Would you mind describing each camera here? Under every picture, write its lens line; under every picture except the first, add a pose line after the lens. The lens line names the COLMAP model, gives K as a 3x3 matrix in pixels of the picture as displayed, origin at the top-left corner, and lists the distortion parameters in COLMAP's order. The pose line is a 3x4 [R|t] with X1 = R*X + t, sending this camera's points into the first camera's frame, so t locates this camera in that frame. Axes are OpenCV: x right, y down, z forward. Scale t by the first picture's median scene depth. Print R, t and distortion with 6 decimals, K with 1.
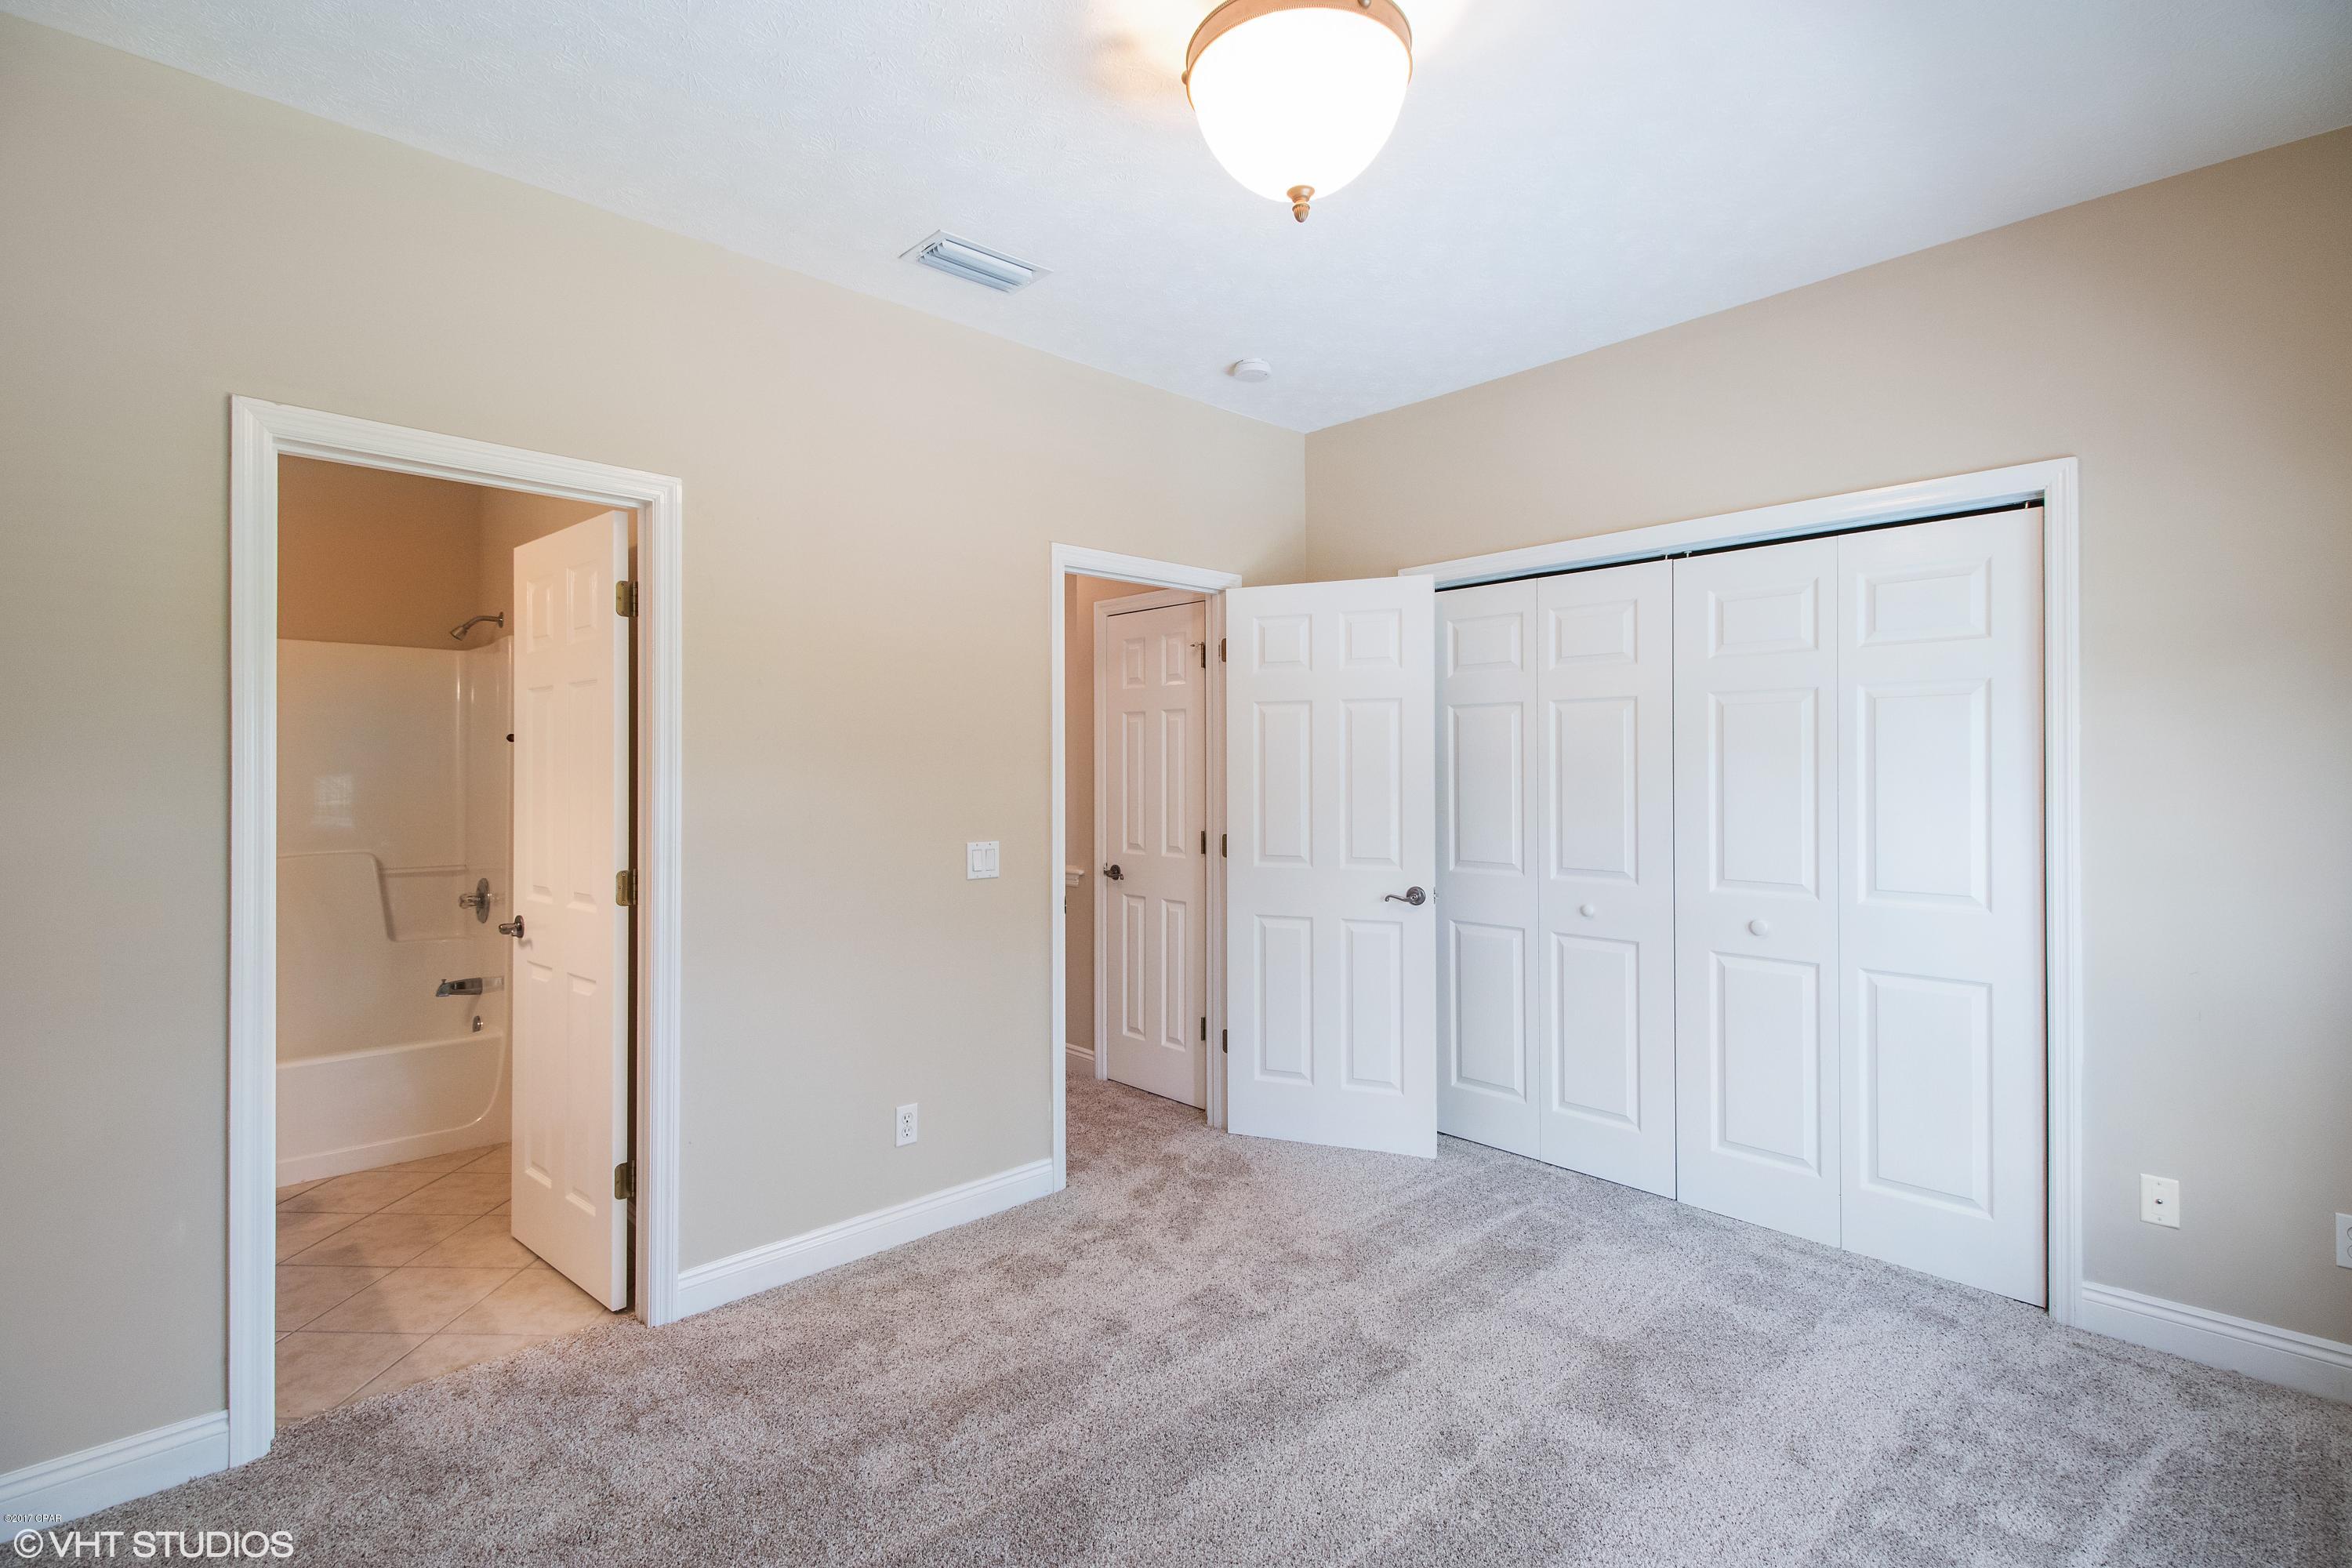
lens RADIAL K [[1088.7, 0, 1184.2], [0, 1088.7, 776.1], [0, 0, 1]] dist [0.001275, -0.001697]
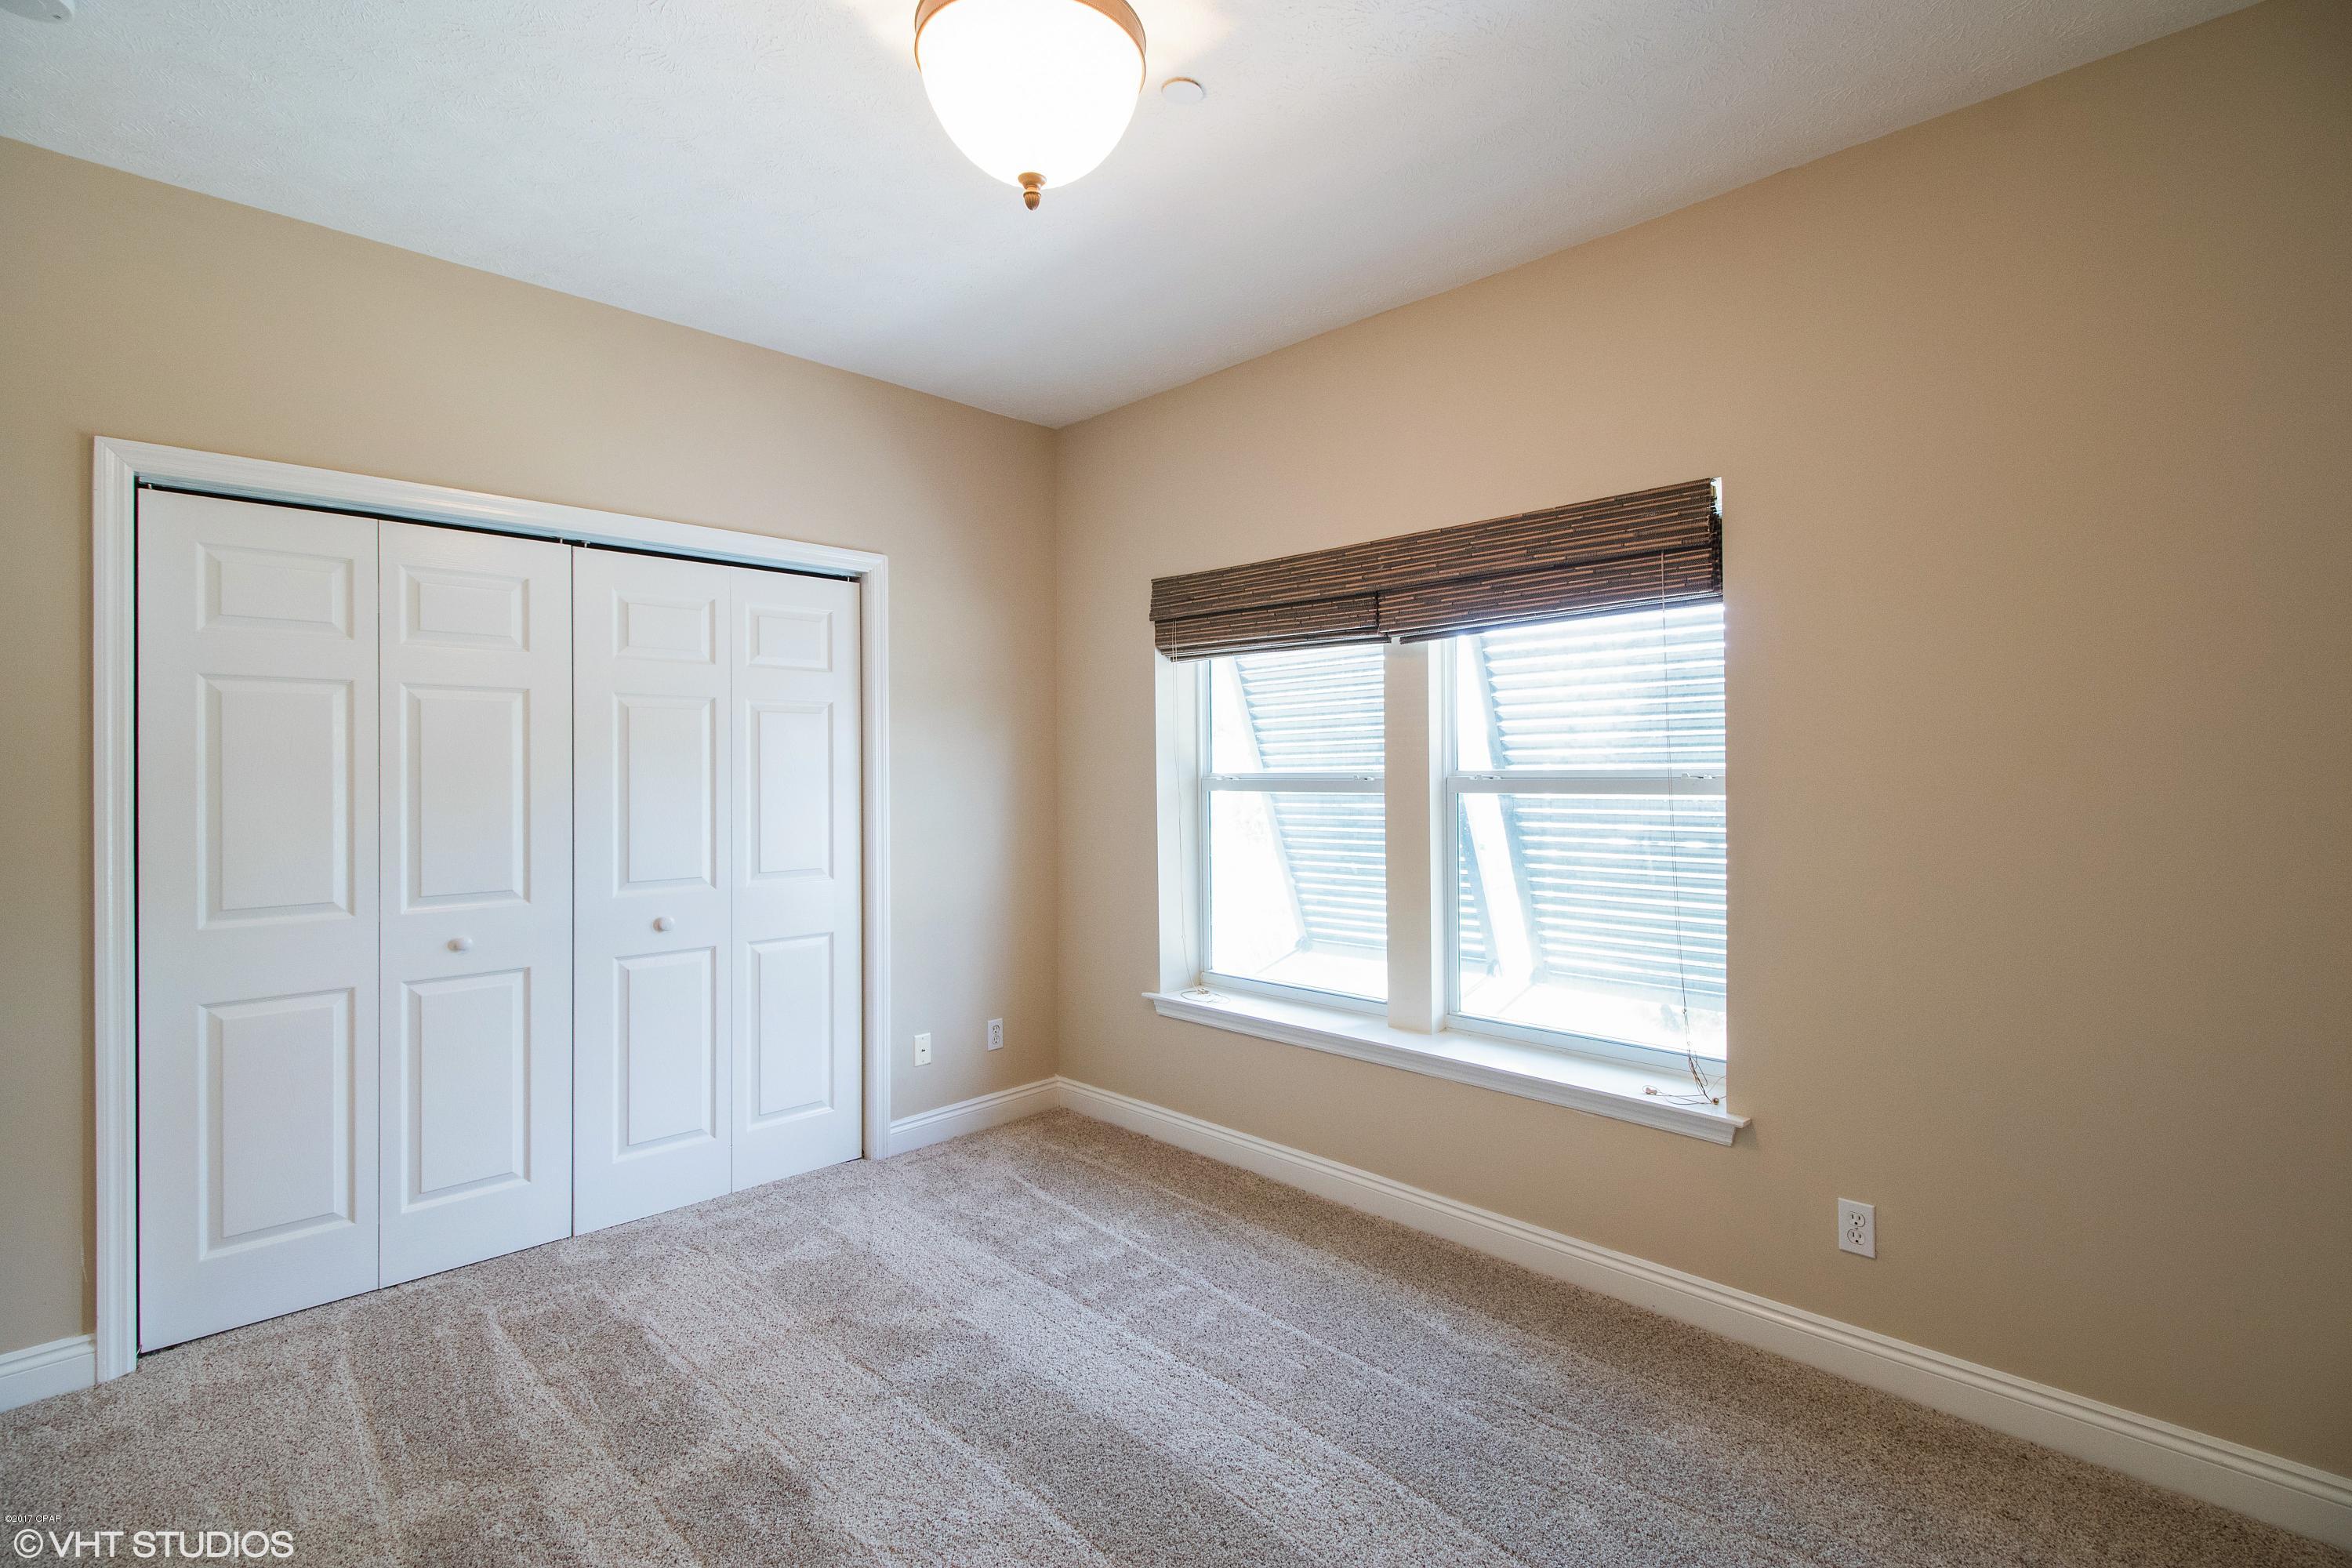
lens RADIAL K [[1088.7, 0, 1184.3], [0, 1088.7, 770.4], [0, 0, 1]] dist [0.001275, -0.001697]
pose [[-0.039300, 0.001126, 0.999227, -0.566406], [0.010615, 0.999943, -0.000709, -0.001349], [-0.999171, 0.010579, -0.039310, 0.583045]]
